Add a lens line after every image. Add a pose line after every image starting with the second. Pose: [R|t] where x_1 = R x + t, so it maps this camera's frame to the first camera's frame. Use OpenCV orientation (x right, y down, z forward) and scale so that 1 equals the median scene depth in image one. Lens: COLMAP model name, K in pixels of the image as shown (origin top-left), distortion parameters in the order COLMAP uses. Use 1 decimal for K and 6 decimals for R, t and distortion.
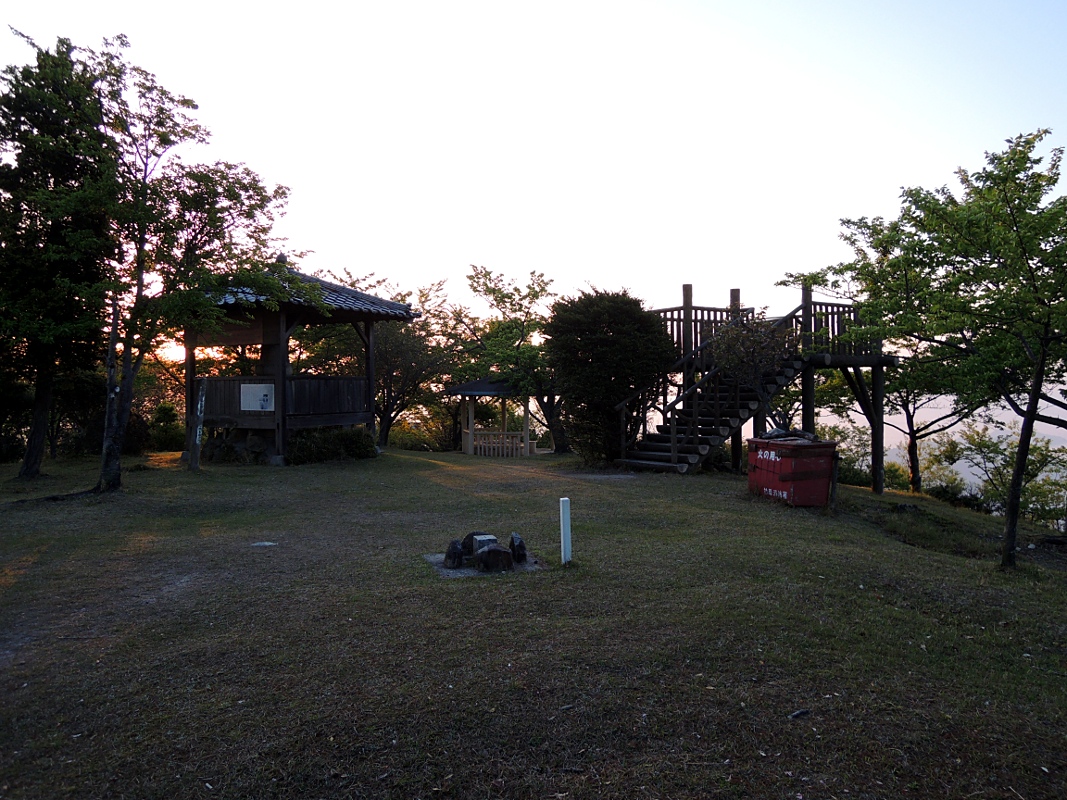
lens RADIAL K [[748.6, 0, 534.5], [0, 748.6, 401.0], [0, 0, 1]] dist [0.035044, -0.000585]
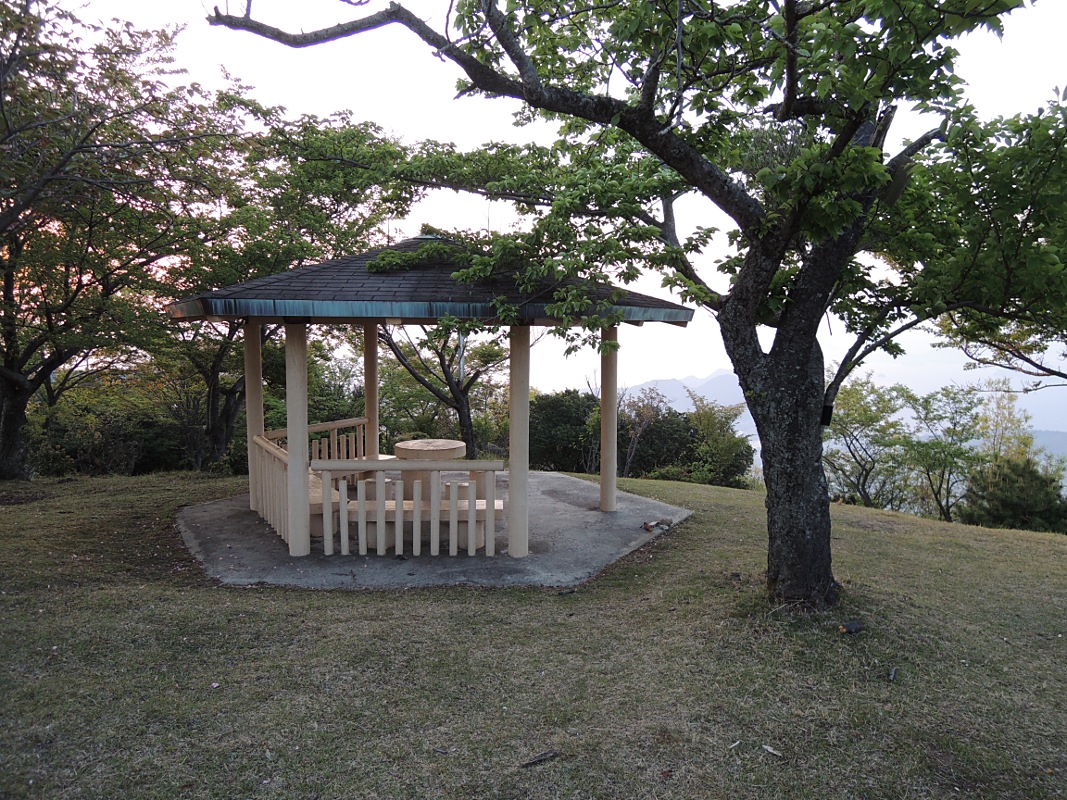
lens RADIAL K [[748.6, 0, 534.5], [0, 748.6, 401.0], [0, 0, 1]] dist [0.035044, -0.000585]
pose [[0.950907, -0.019760, 0.308844, -0.068157], [-0.006773, 0.996392, 0.084602, -0.001380], [-0.309402, -0.082540, 0.947342, 0.567234]]
